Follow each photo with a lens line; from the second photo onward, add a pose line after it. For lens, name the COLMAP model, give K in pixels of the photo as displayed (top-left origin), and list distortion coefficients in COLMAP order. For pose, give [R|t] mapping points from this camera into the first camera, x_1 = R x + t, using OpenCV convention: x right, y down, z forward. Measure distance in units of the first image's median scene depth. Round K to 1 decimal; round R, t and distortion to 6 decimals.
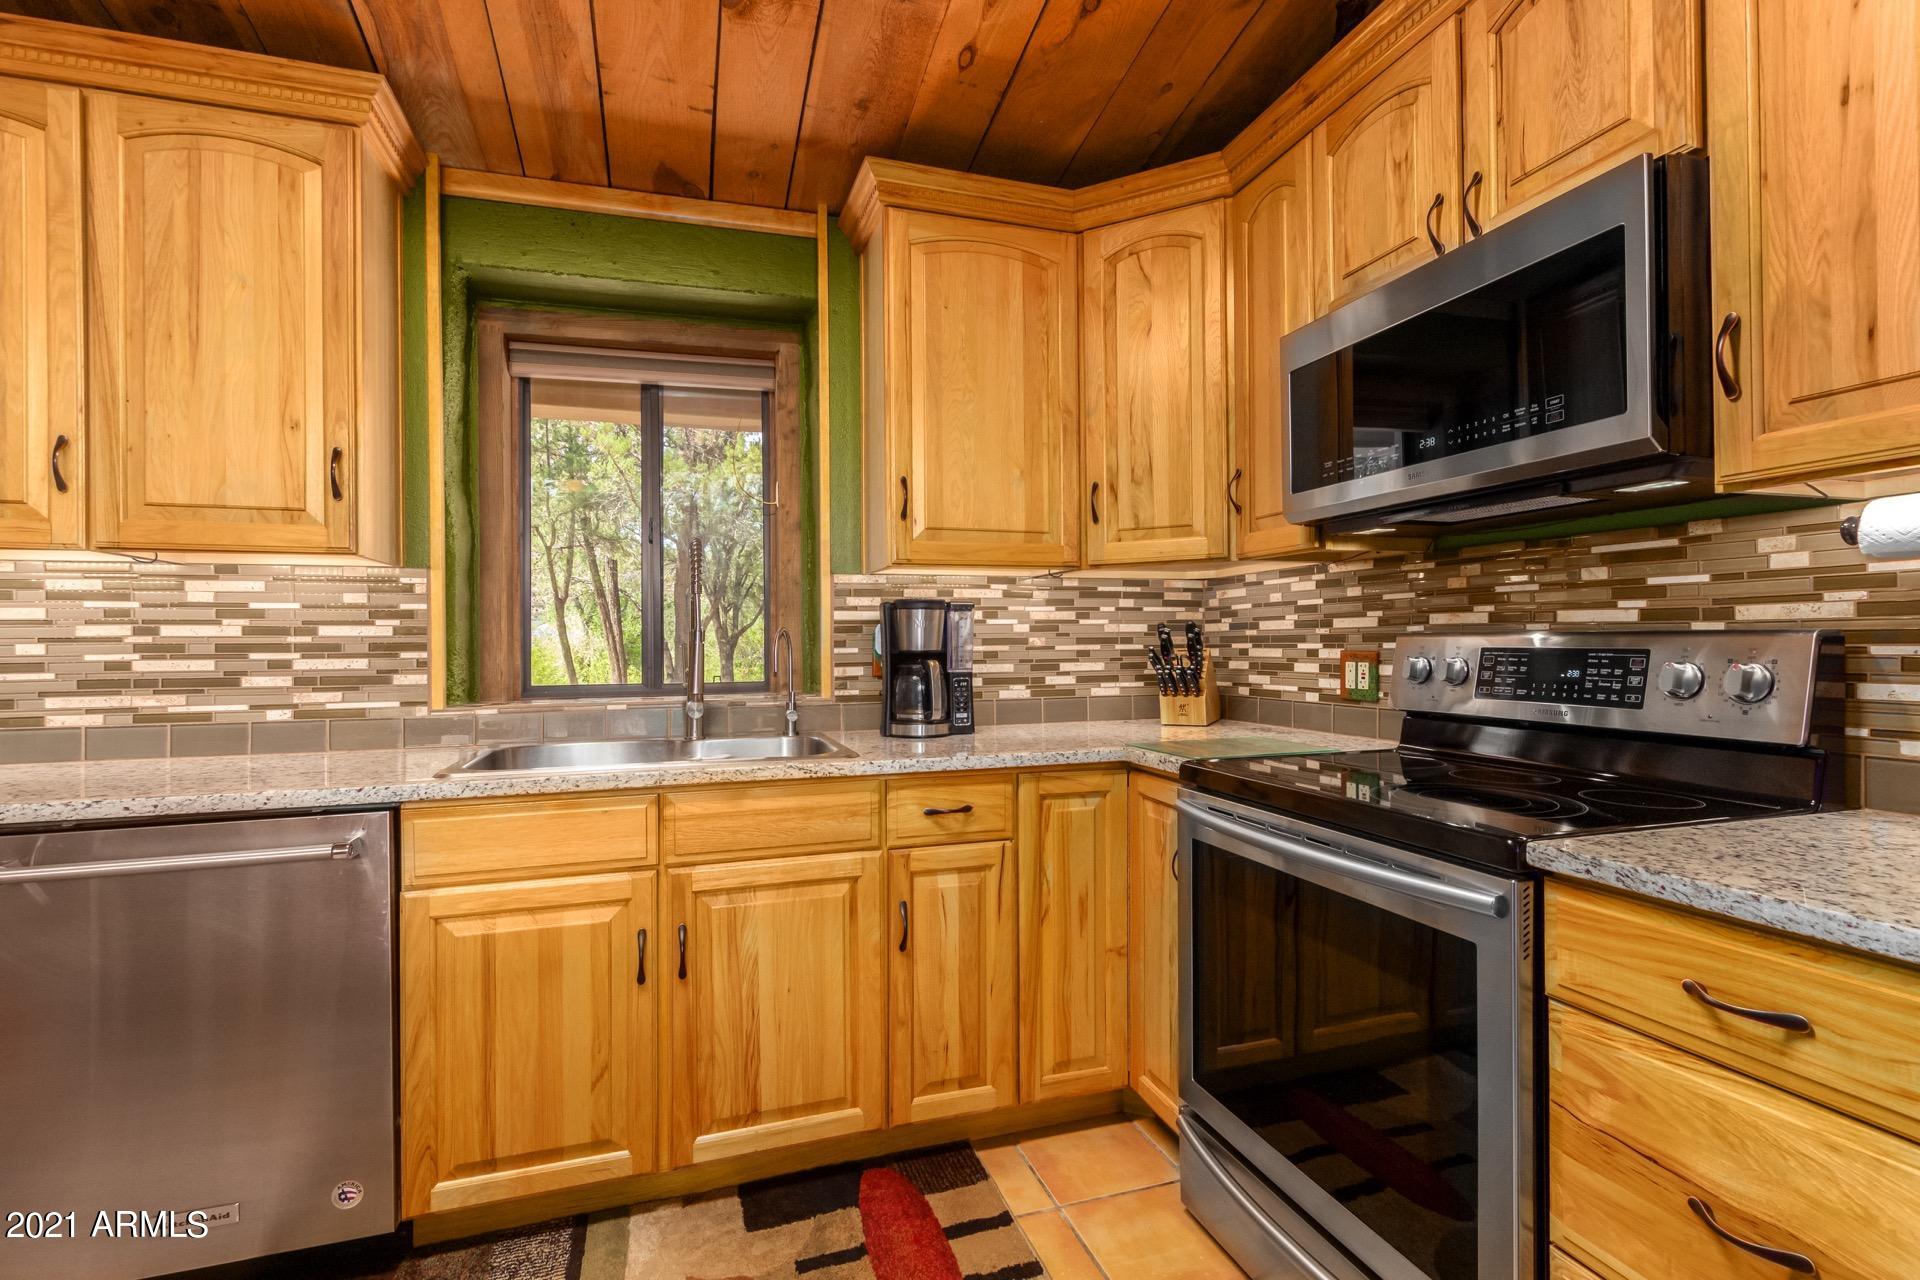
lens RADIAL K [[892.0, 0, 969.3], [0, 892.0, 642.6], [0, 0, 1]] dist [-0.001013, -0.000976]
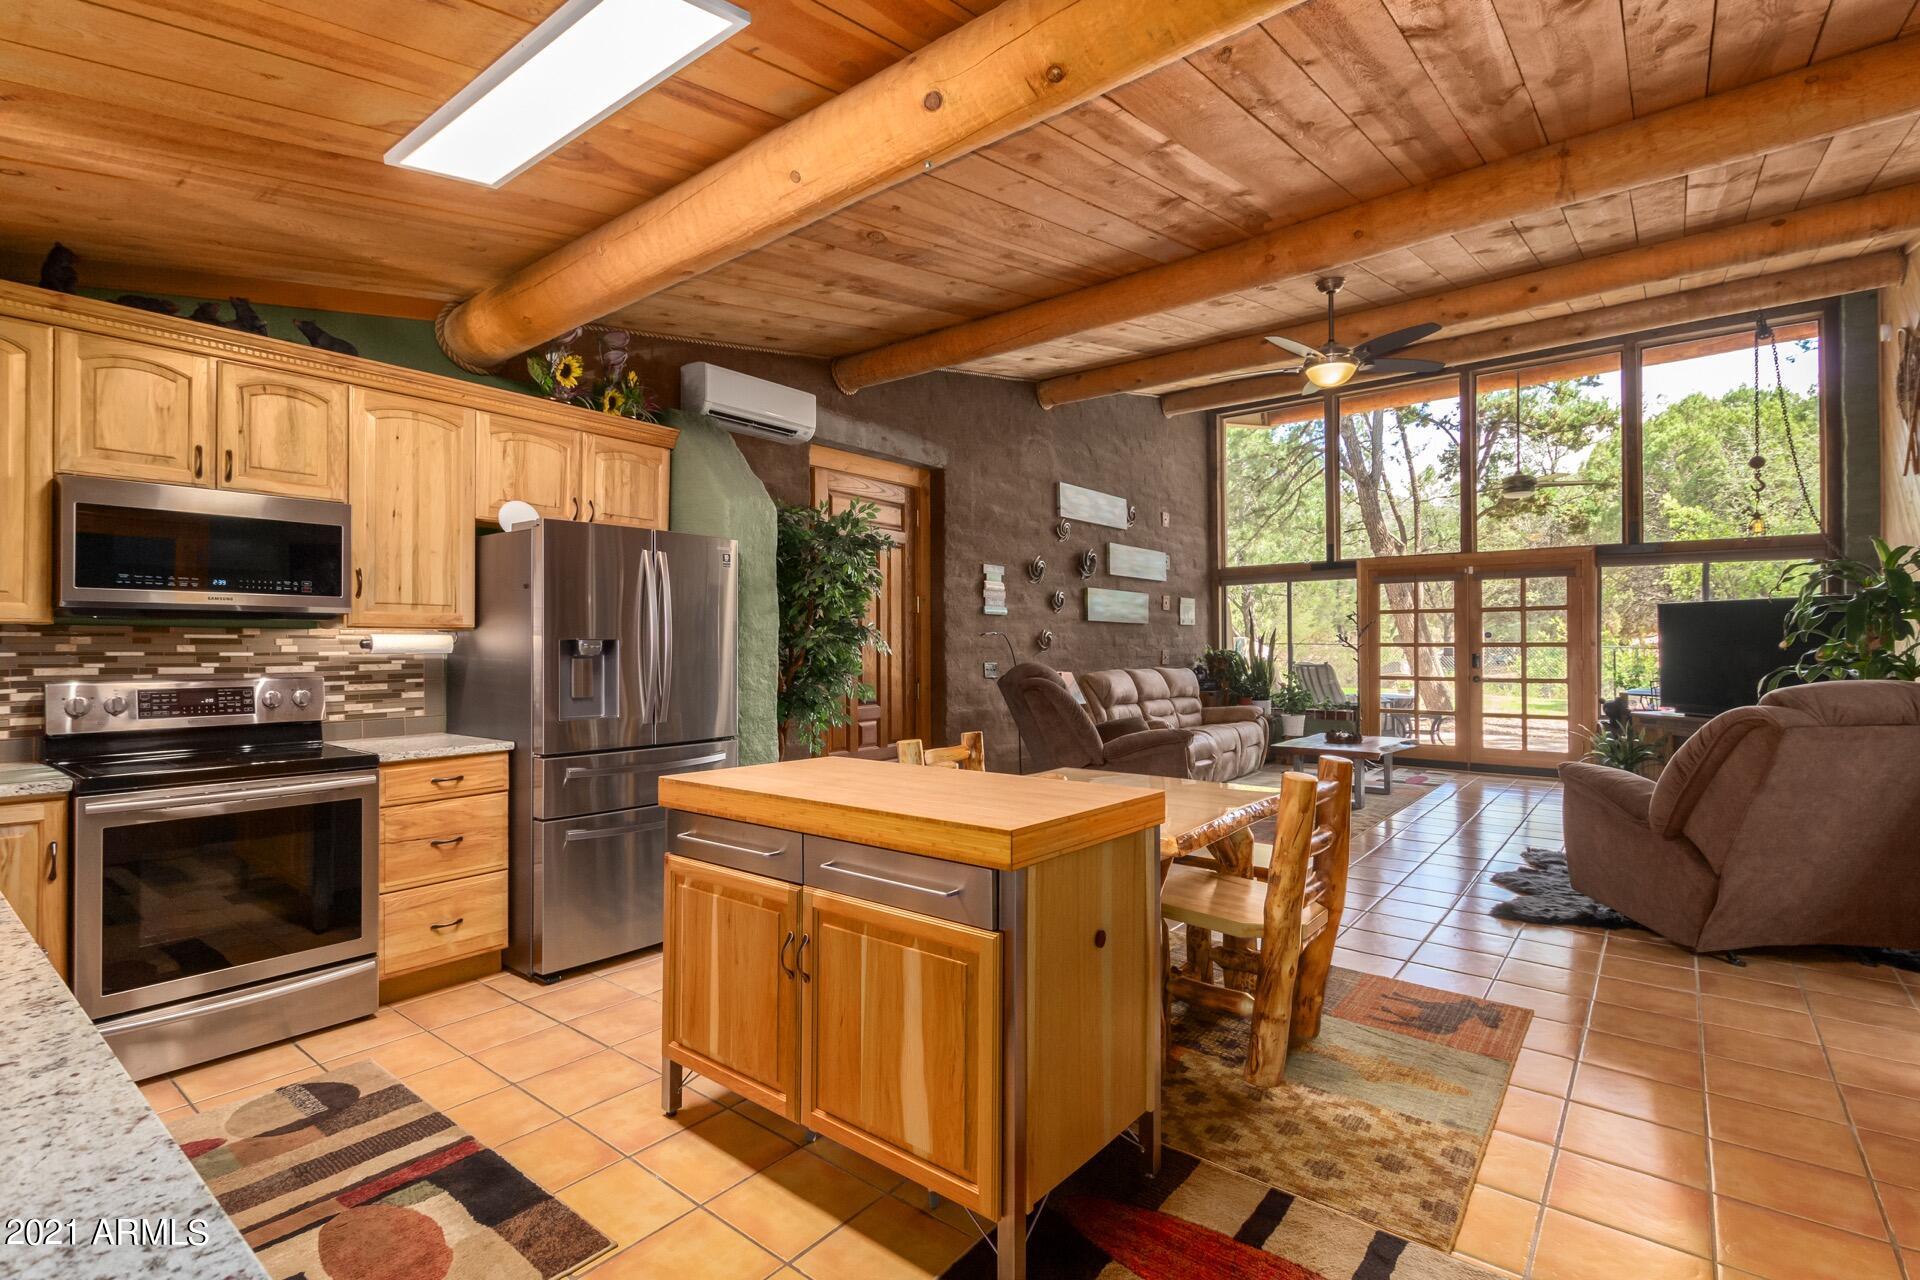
lens RADIAL K [[887.7, 0, 953.8], [0, 887.7, 637.8], [0, 0, 1]] dist [-0.001093, -0.000667]
pose [[-0.547394, 0.017644, 0.836689, -1.494714], [0.008591, 0.999844, -0.015465, -0.047464], [-0.836831, -0.001278, -0.547460, 0.553126]]
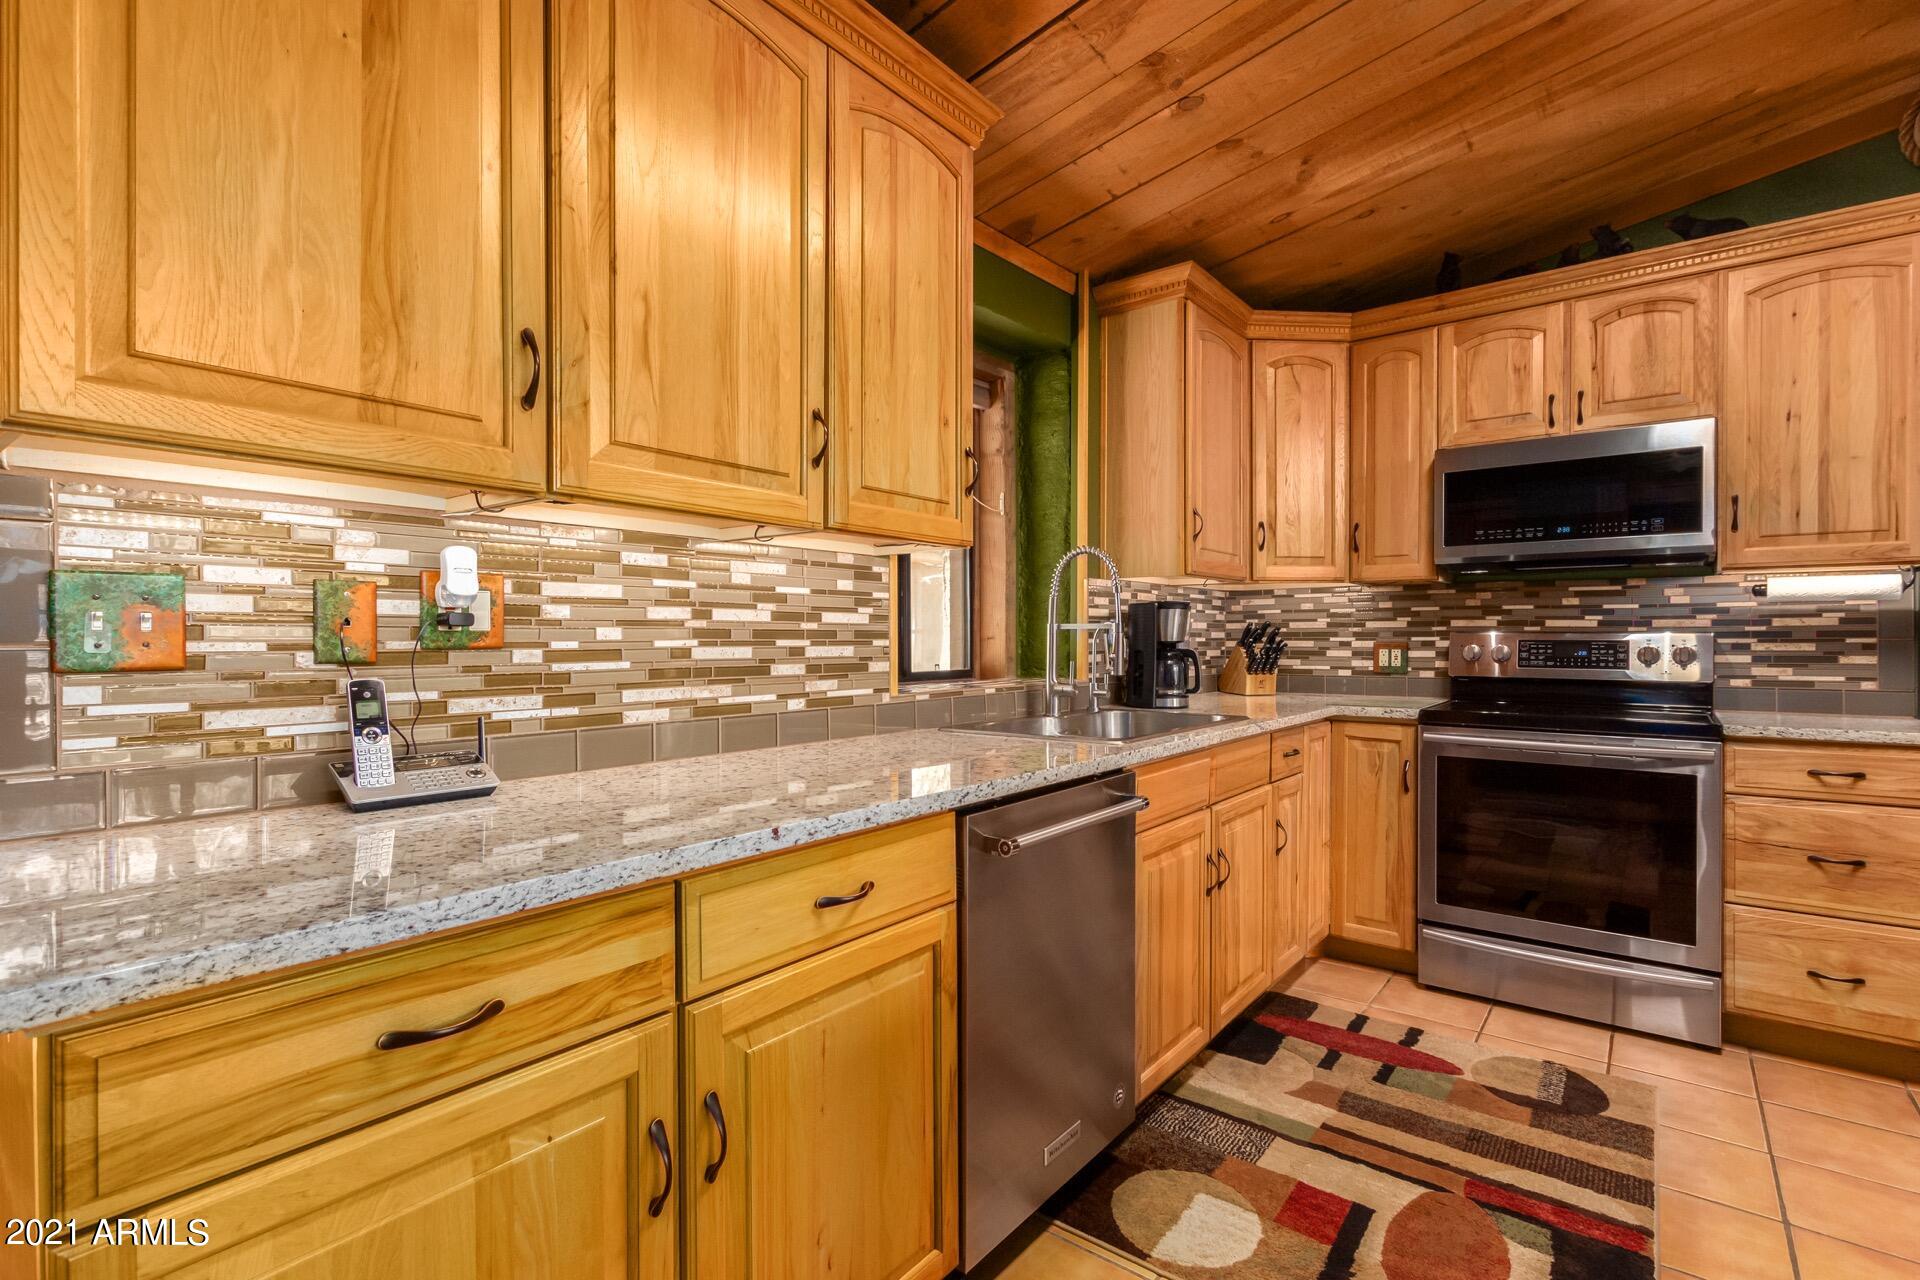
lens RADIAL K [[892.0, 0, 969.3], [0, 892.0, 642.6], [0, 0, 1]] dist [-0.001013, -0.000976]
pose [[0.833116, 0.003524, 0.553088, -1.196681], [-0.005463, 0.999983, 0.001857, 0.012460], [-0.553072, -0.004569, 0.833121, 0.098753]]
